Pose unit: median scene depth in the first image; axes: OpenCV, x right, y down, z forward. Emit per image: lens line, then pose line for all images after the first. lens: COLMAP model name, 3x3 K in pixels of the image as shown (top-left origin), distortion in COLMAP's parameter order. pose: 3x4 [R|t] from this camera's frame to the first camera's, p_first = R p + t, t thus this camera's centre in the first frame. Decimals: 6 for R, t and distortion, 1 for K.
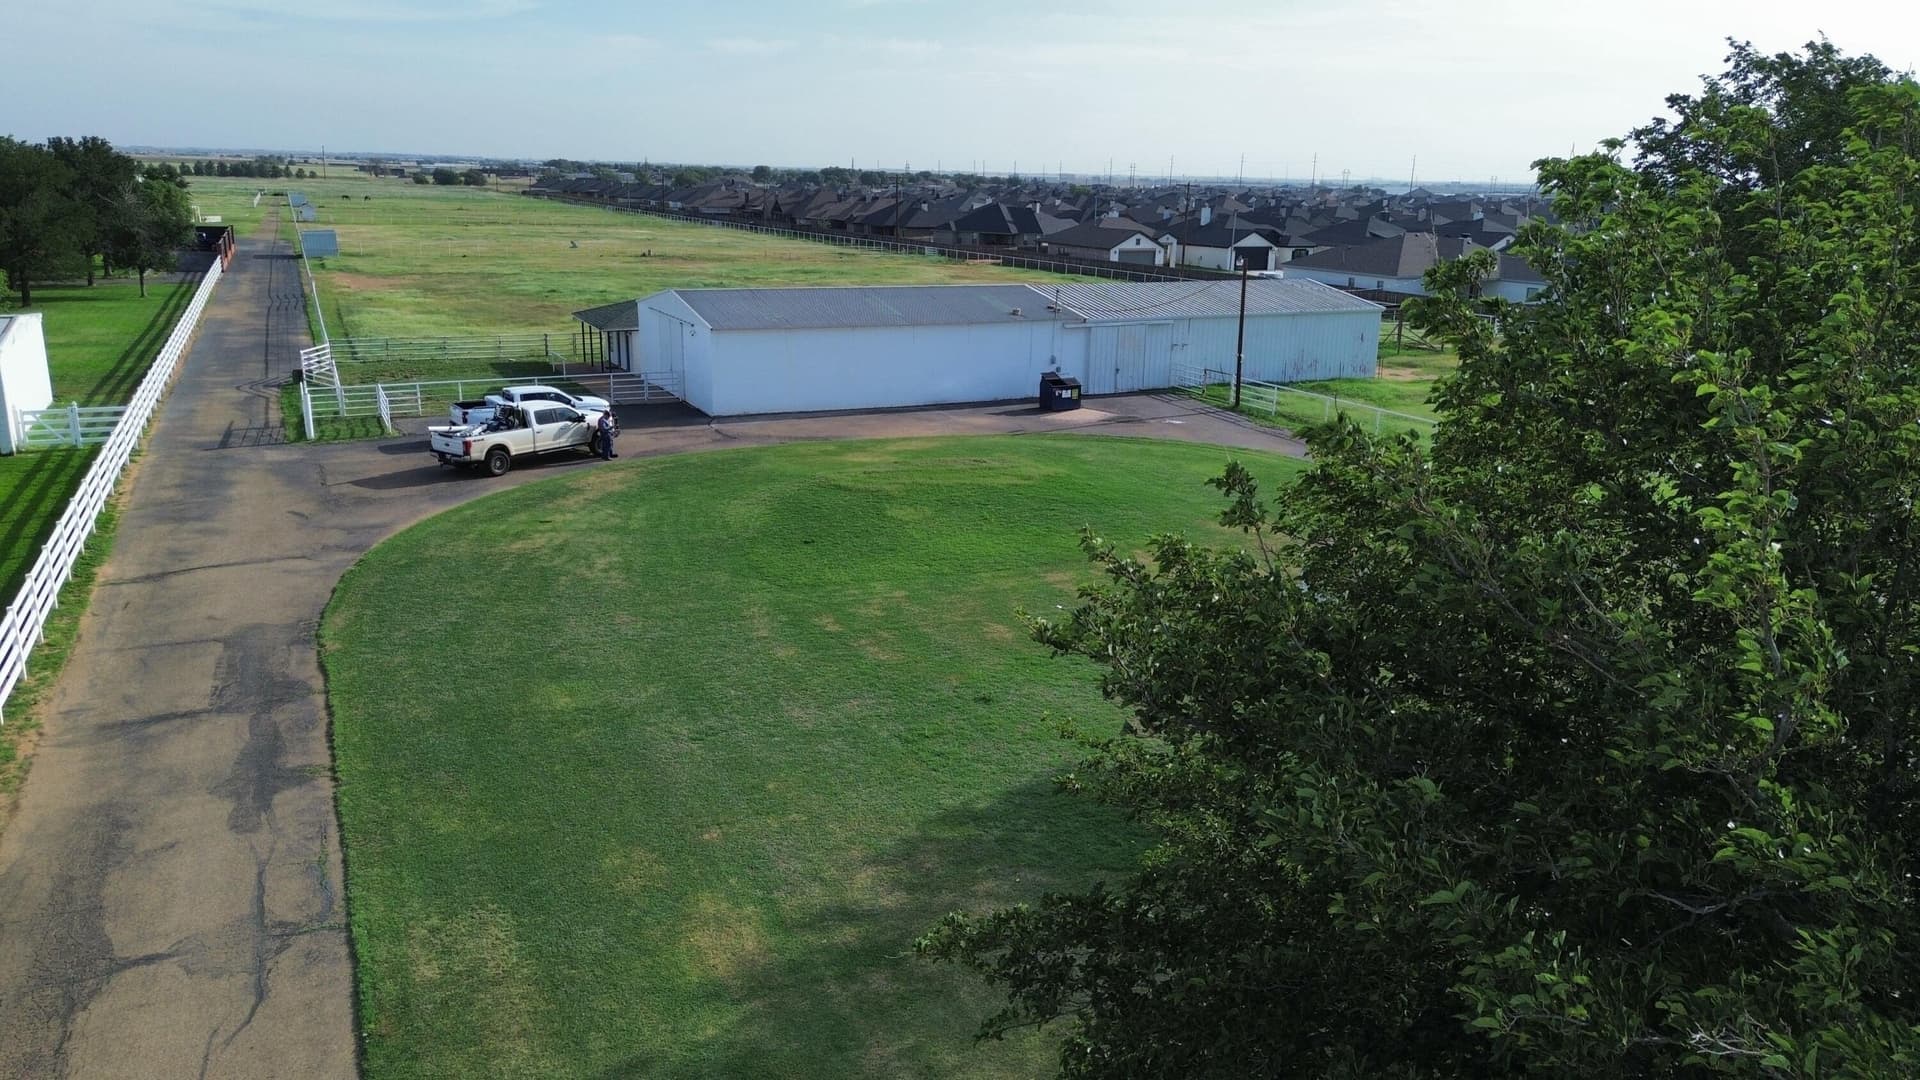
lens RADIAL K [[1369.3, 0, 960.0], [0, 1369.3, 540.0], [0, 0, 1]] dist [0.043876, -0.002036]
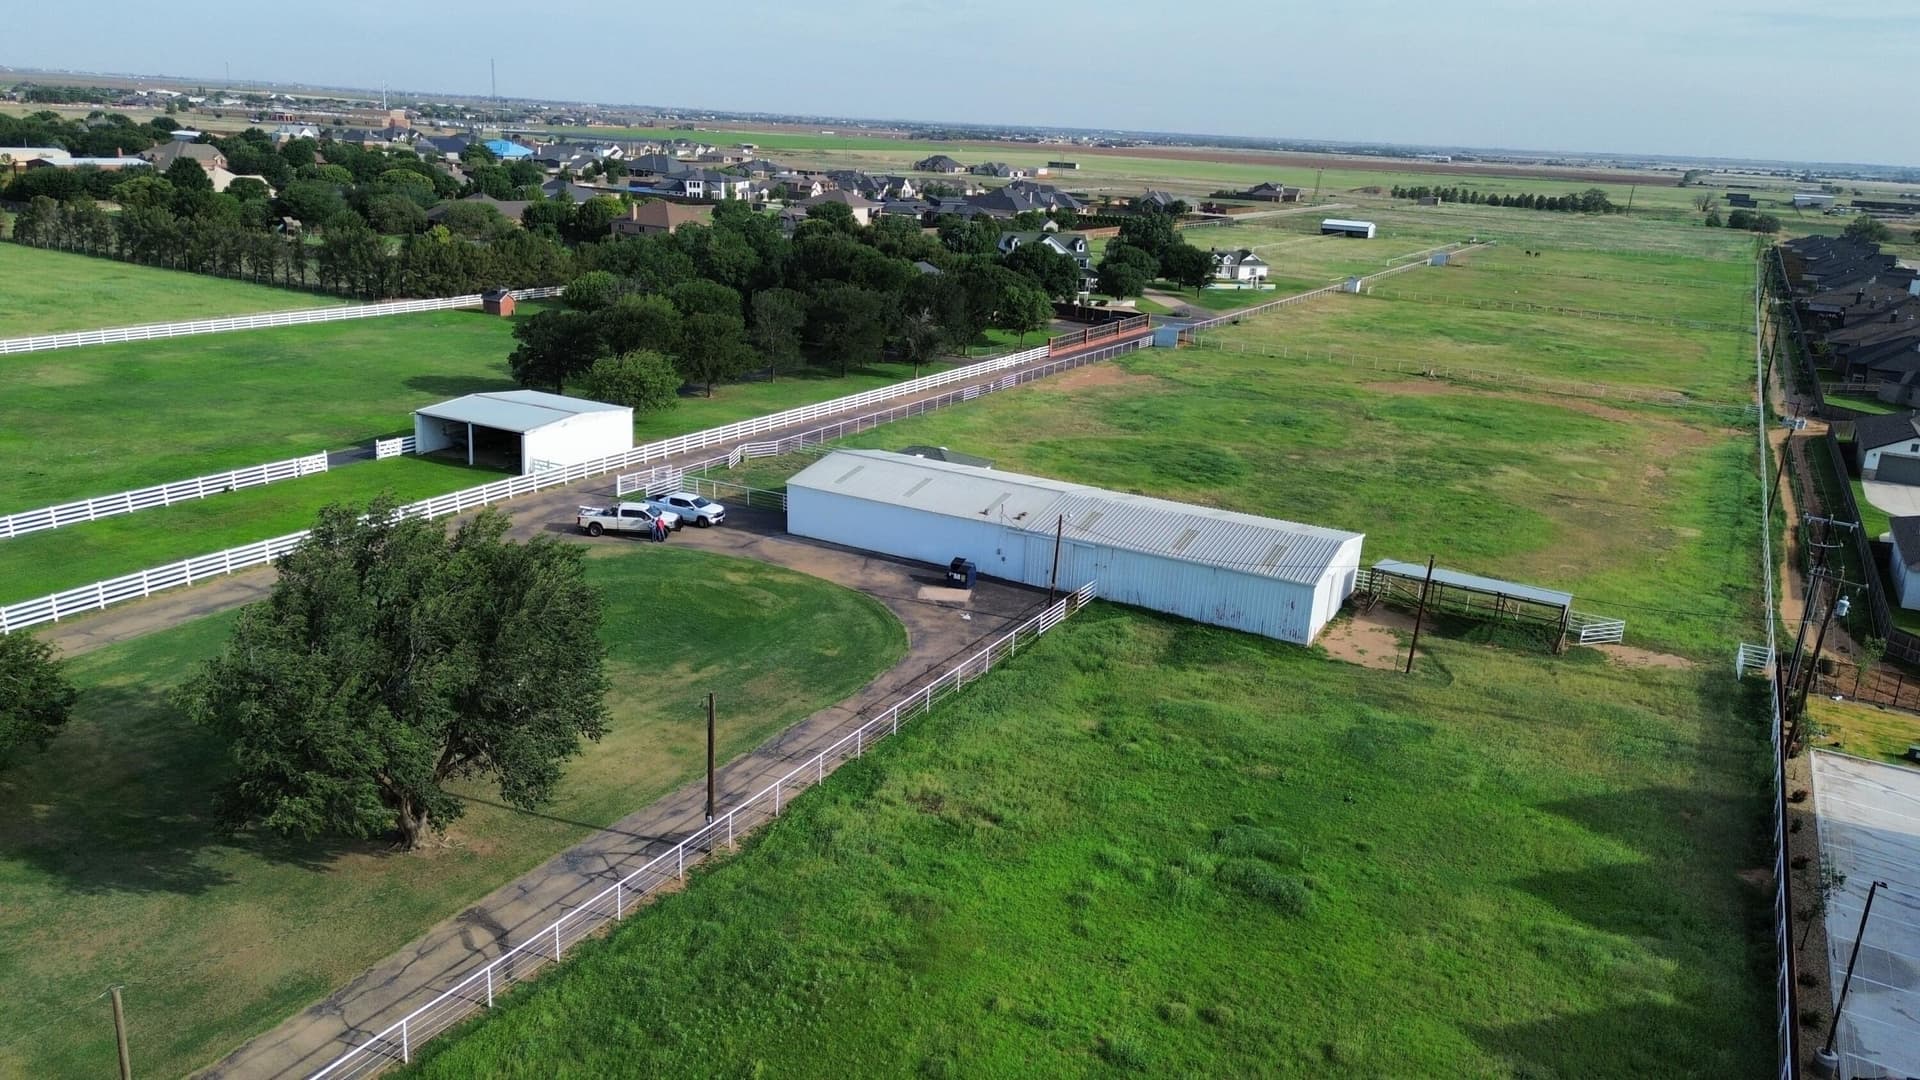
lens RADIAL K [[1364.2, 0, 960.0], [0, 1364.2, 540.0], [0, 0, 1]] dist [0.091485, -0.093594]
pose [[0.578611, 0.244182, -0.778193, 1.183279], [-0.245713, 0.961991, 0.119159, -0.317728], [0.777711, 0.122265, 0.616617, 0.137928]]
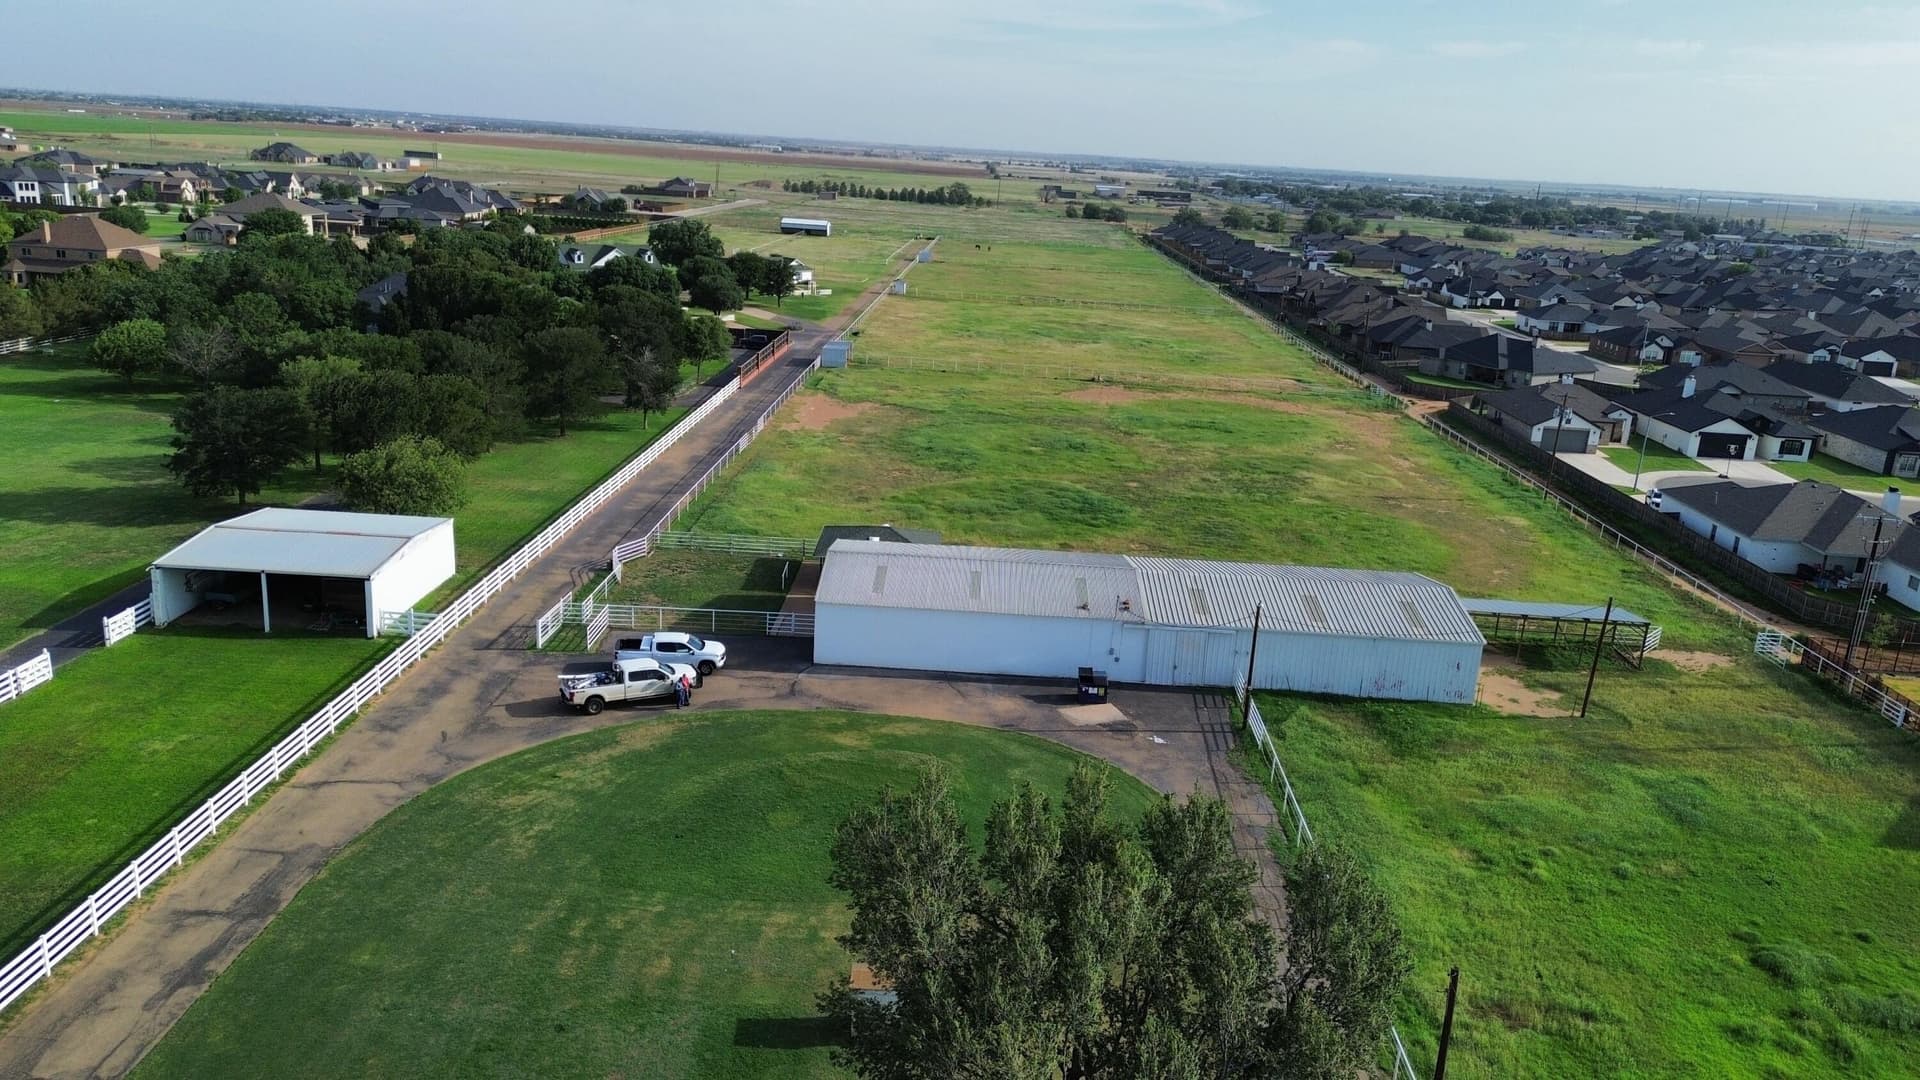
lens RADIAL K [[1364.2, 0, 960.0], [0, 1364.2, 540.0], [0, 0, 1]] dist [0.091485, -0.093594]
pose [[0.886381, 0.153983, -0.436597, 0.482392], [-0.154636, 0.987376, 0.034293, -0.264076], [0.436366, 0.037117, 0.899003, -0.122607]]
